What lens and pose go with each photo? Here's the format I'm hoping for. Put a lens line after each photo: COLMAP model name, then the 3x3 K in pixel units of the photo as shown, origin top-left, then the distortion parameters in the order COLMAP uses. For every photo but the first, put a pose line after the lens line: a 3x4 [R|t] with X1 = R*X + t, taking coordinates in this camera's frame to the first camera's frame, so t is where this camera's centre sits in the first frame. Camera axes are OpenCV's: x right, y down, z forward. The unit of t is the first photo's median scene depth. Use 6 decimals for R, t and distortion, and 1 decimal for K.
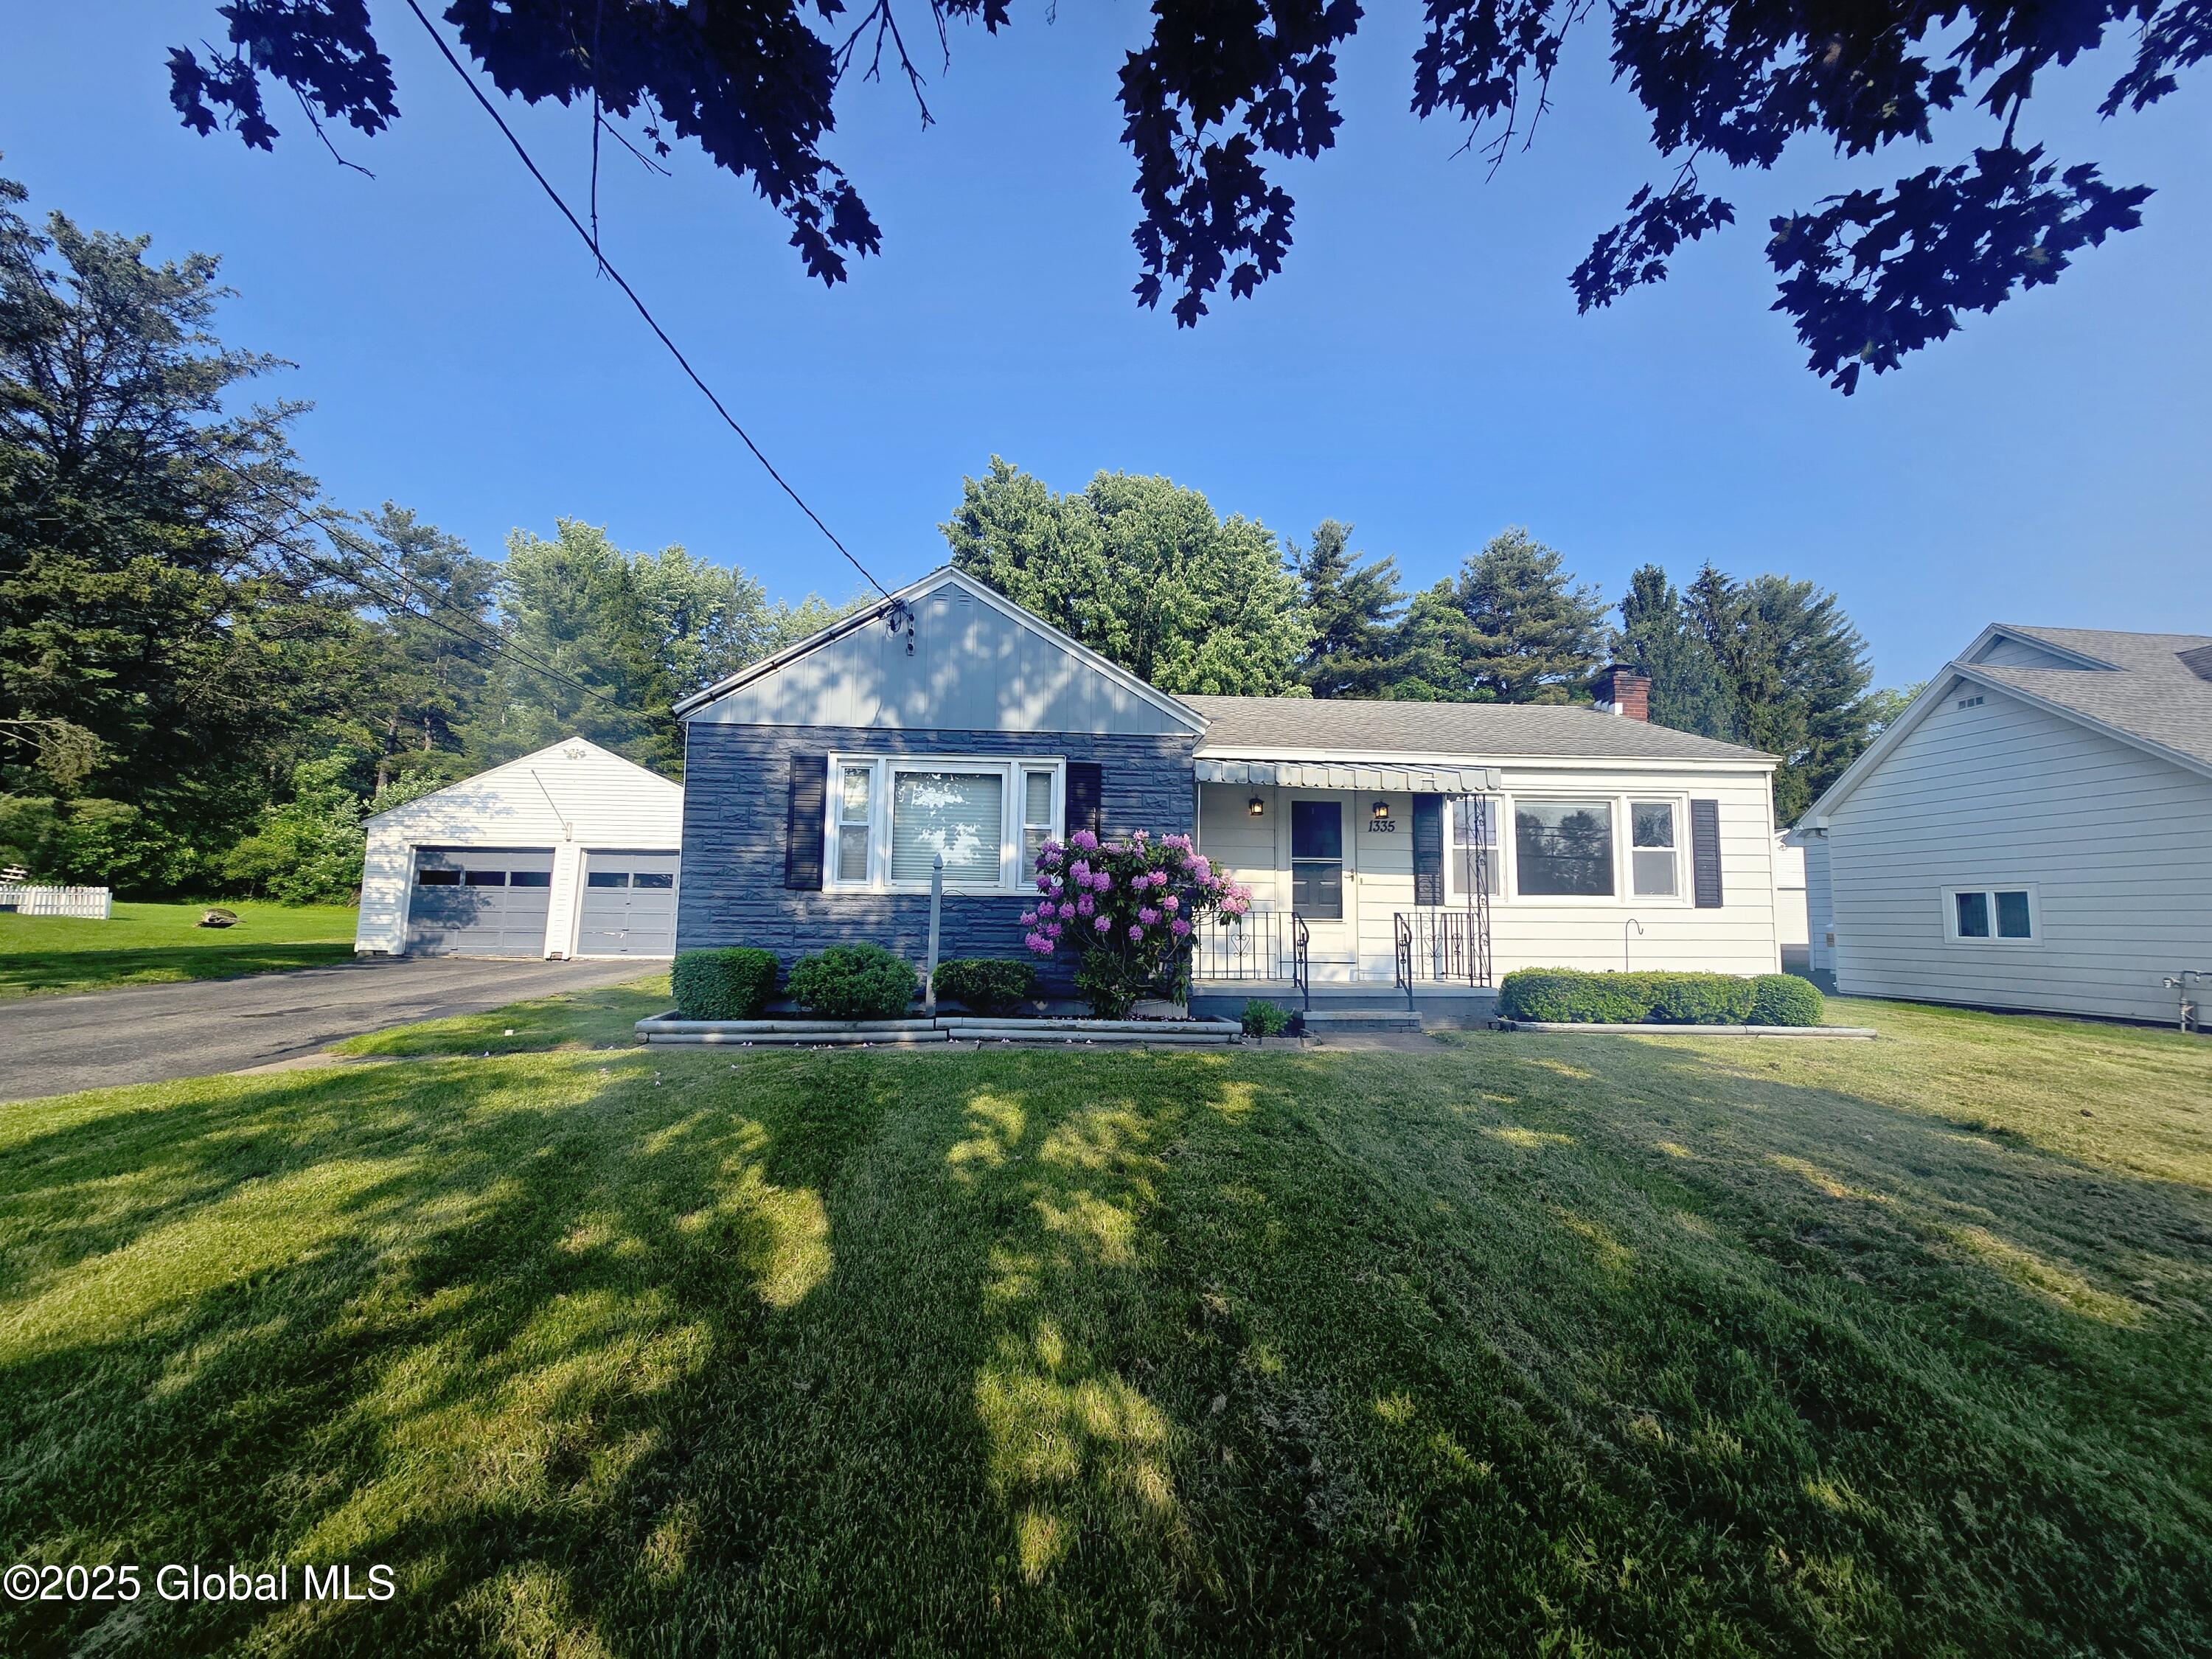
lens RADIAL K [[895.0, 0, 1108.0], [0, 895.0, 834.5], [0, 0, 1]] dist [-0.004976, -0.000032]
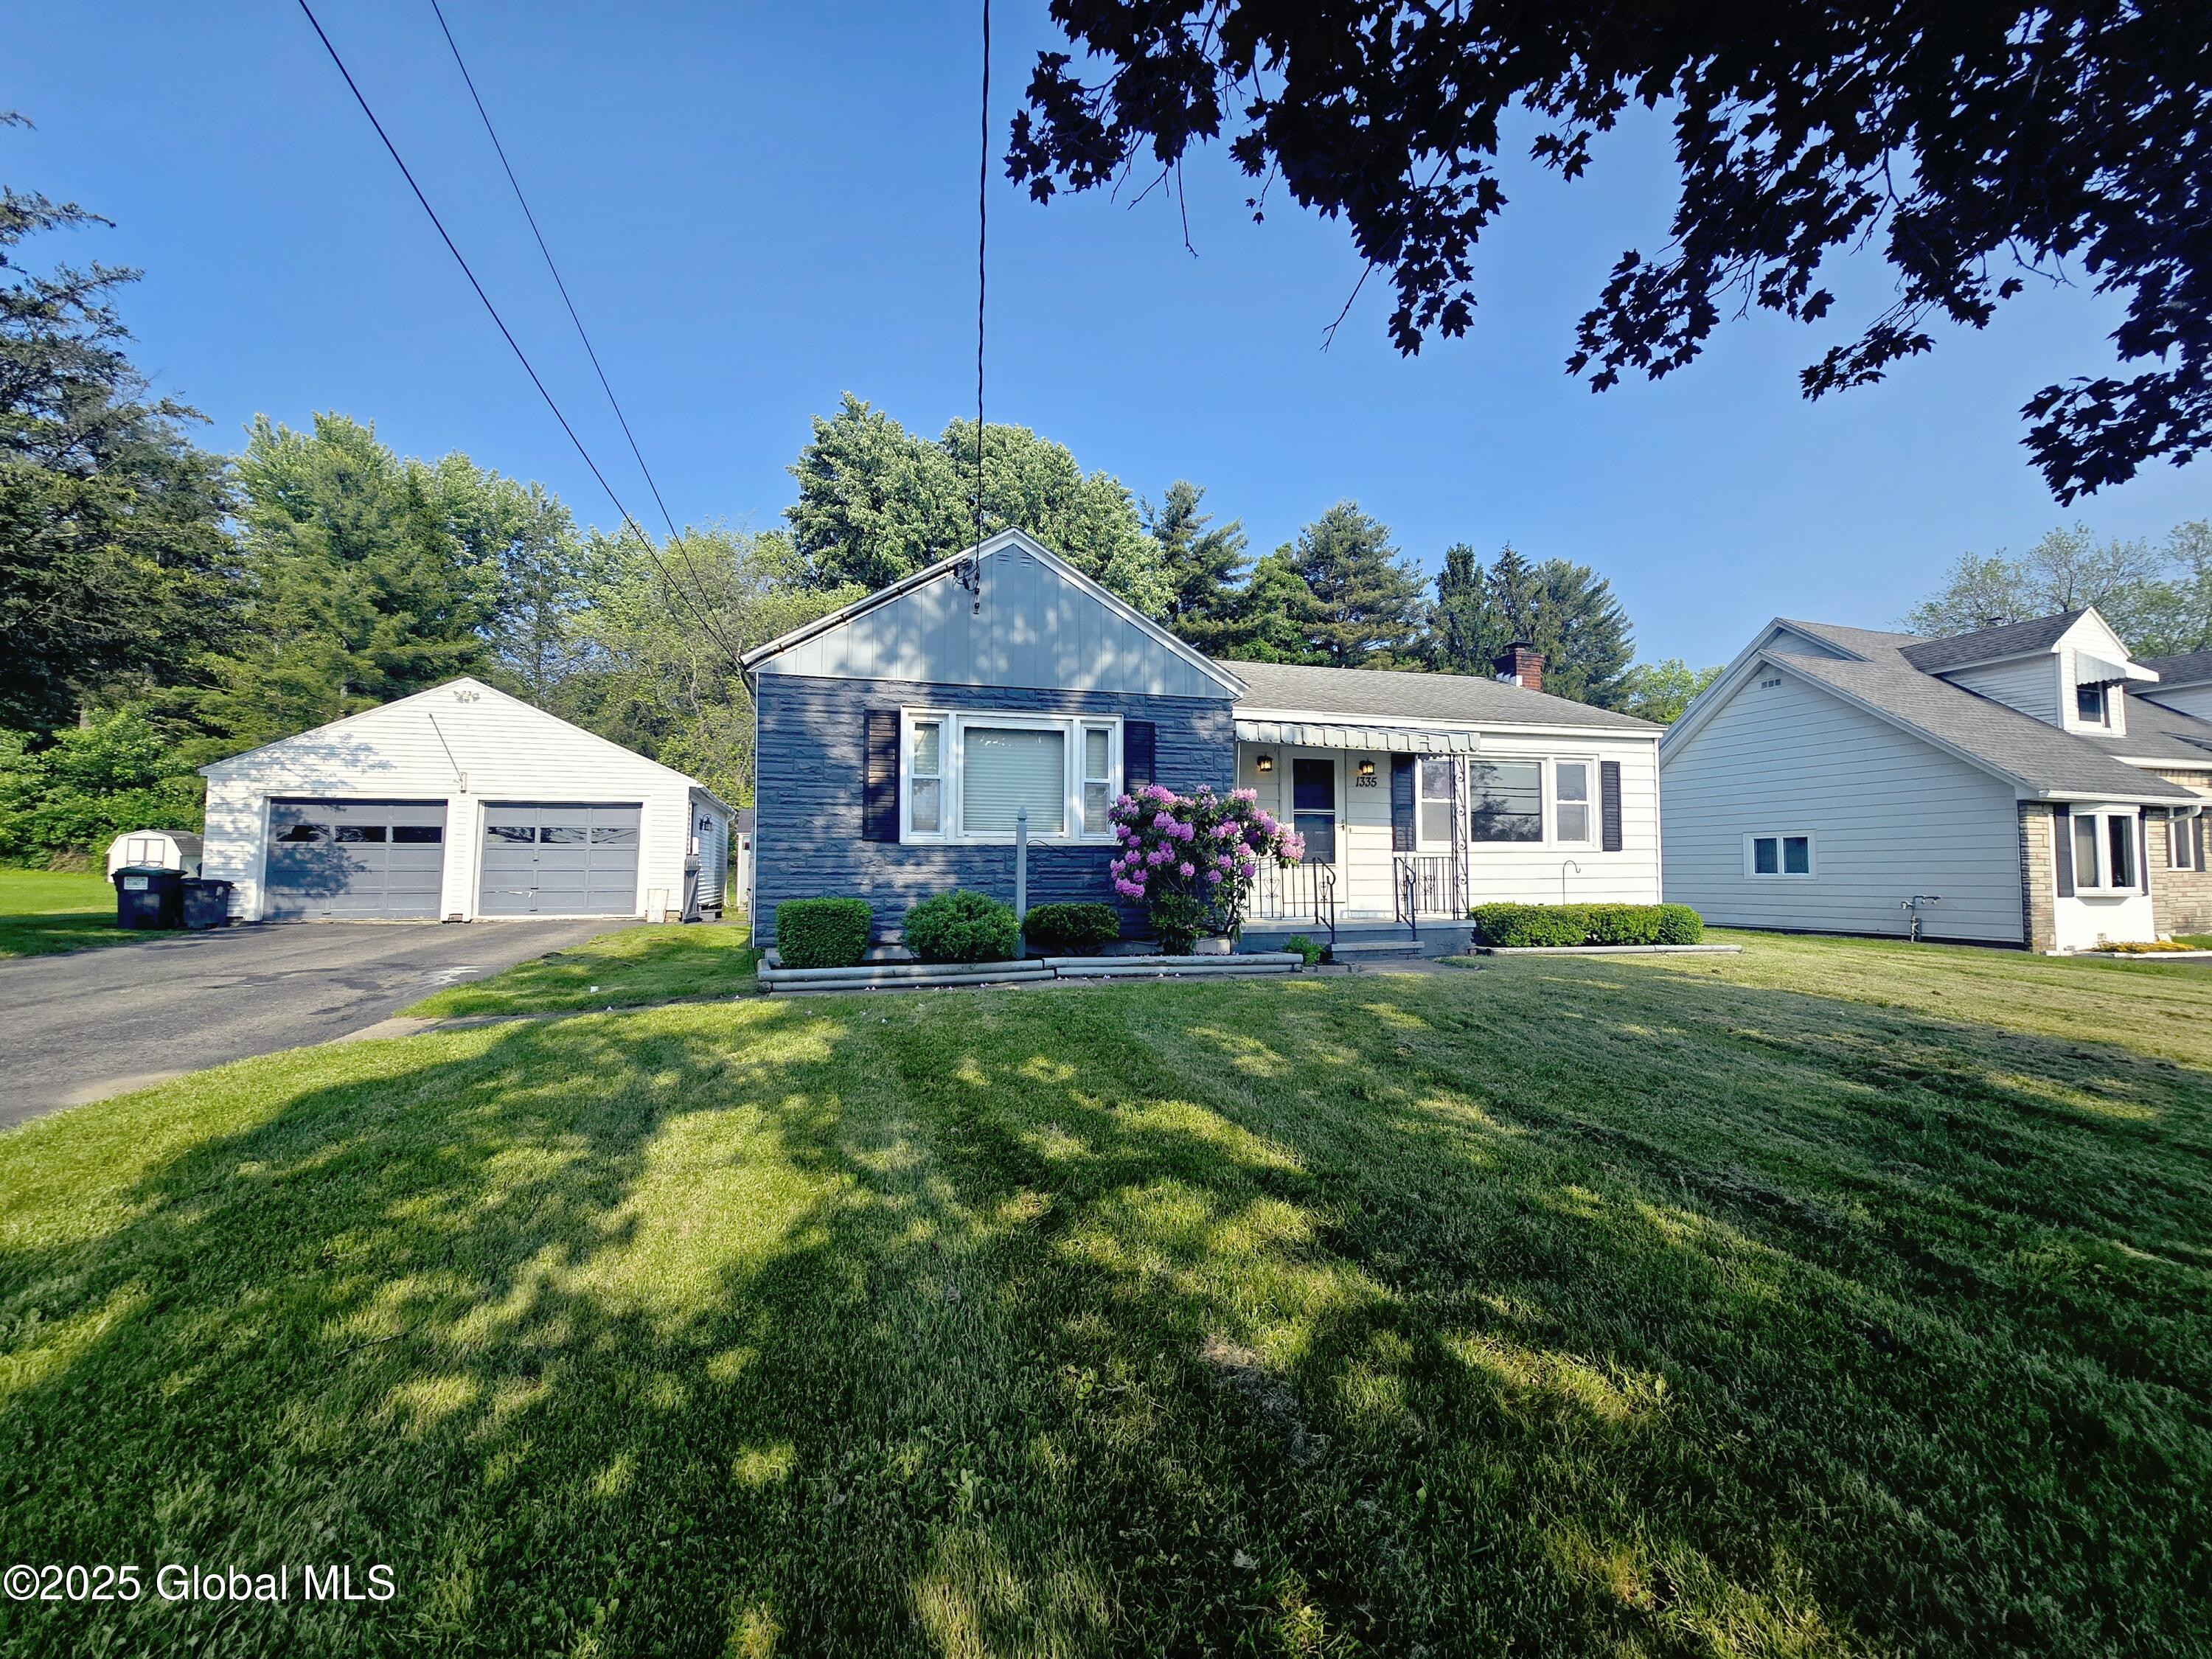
lens RADIAL K [[895.0, 0, 1108.0], [0, 895.0, 834.5], [0, 0, 1]] dist [-0.004976, -0.000032]
pose [[0.979566, -0.006314, 0.201025, -0.230513], [-0.004271, 0.998629, 0.052178, -0.000291], [-0.201079, -0.051970, 0.978196, -0.041897]]
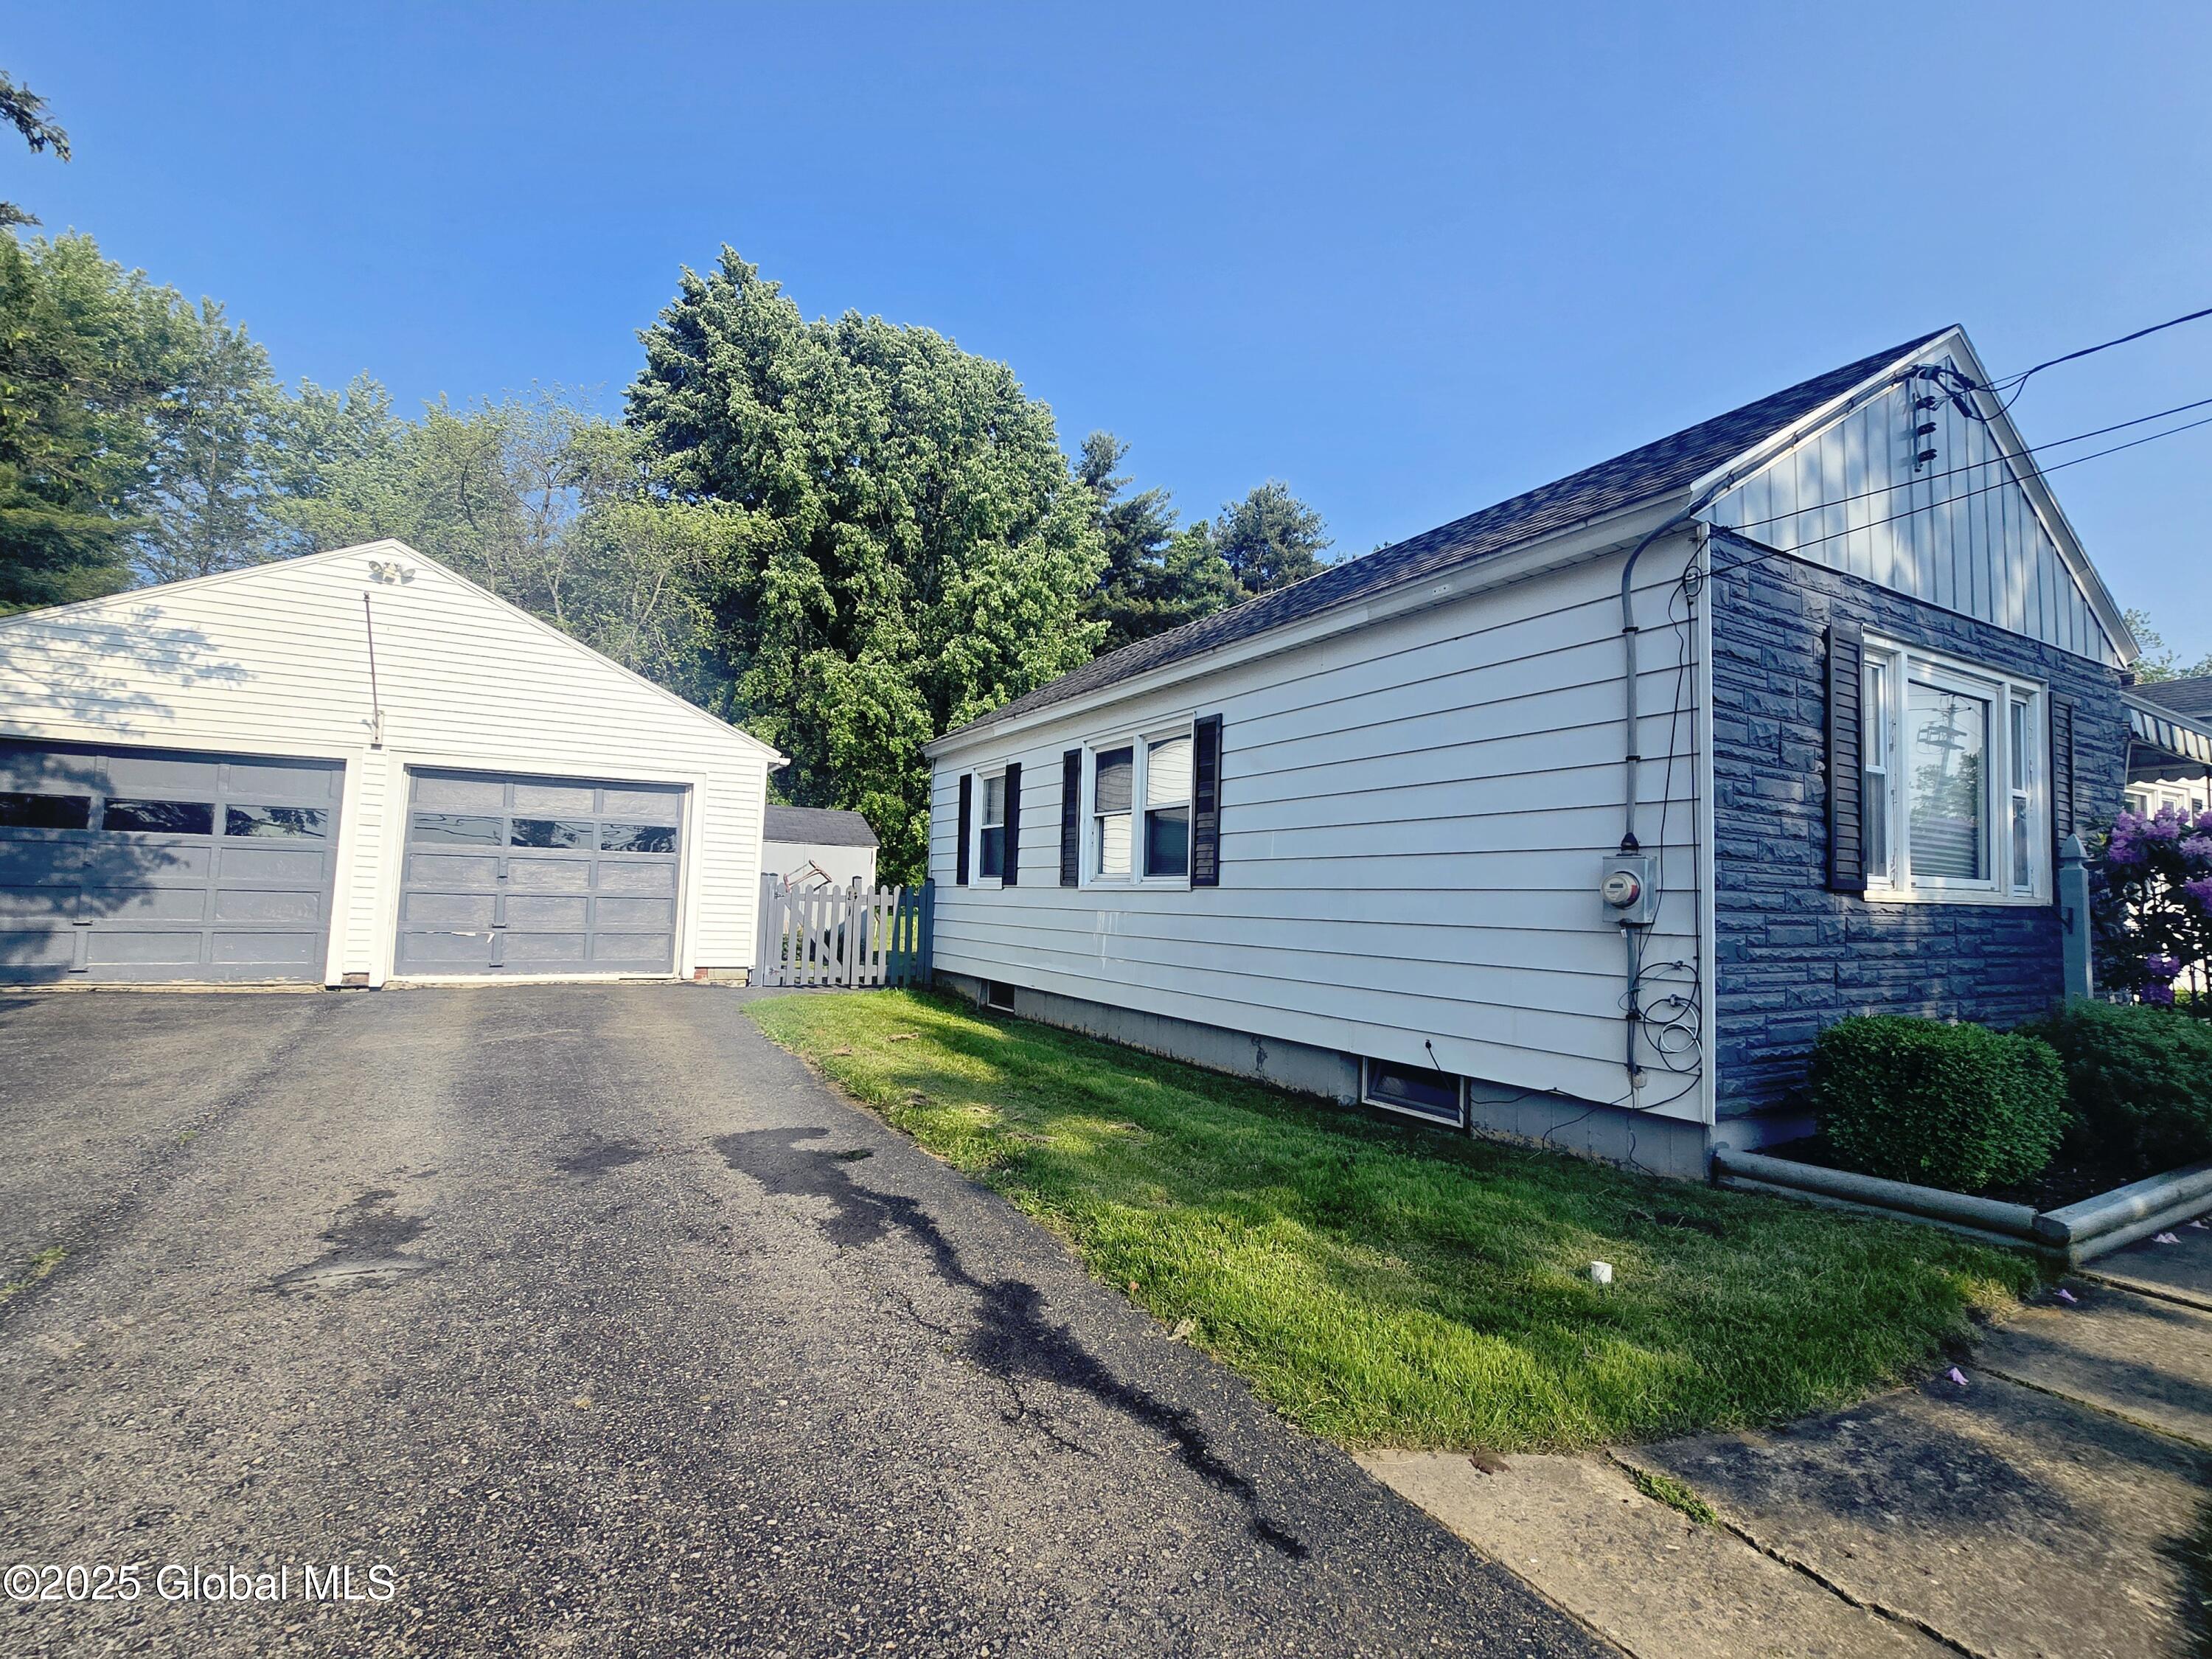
lens RADIAL K [[1013.0, 0, 1106.0], [0, 1013.0, 829.5], [0, 0, 1]] dist [-0.001365, 0.000071]
pose [[0.906203, 0.038171, 0.421116, -0.762042], [-0.053978, 0.998212, 0.025676, 0.026082], [-0.419383, -0.045998, 0.906643, 0.519789]]
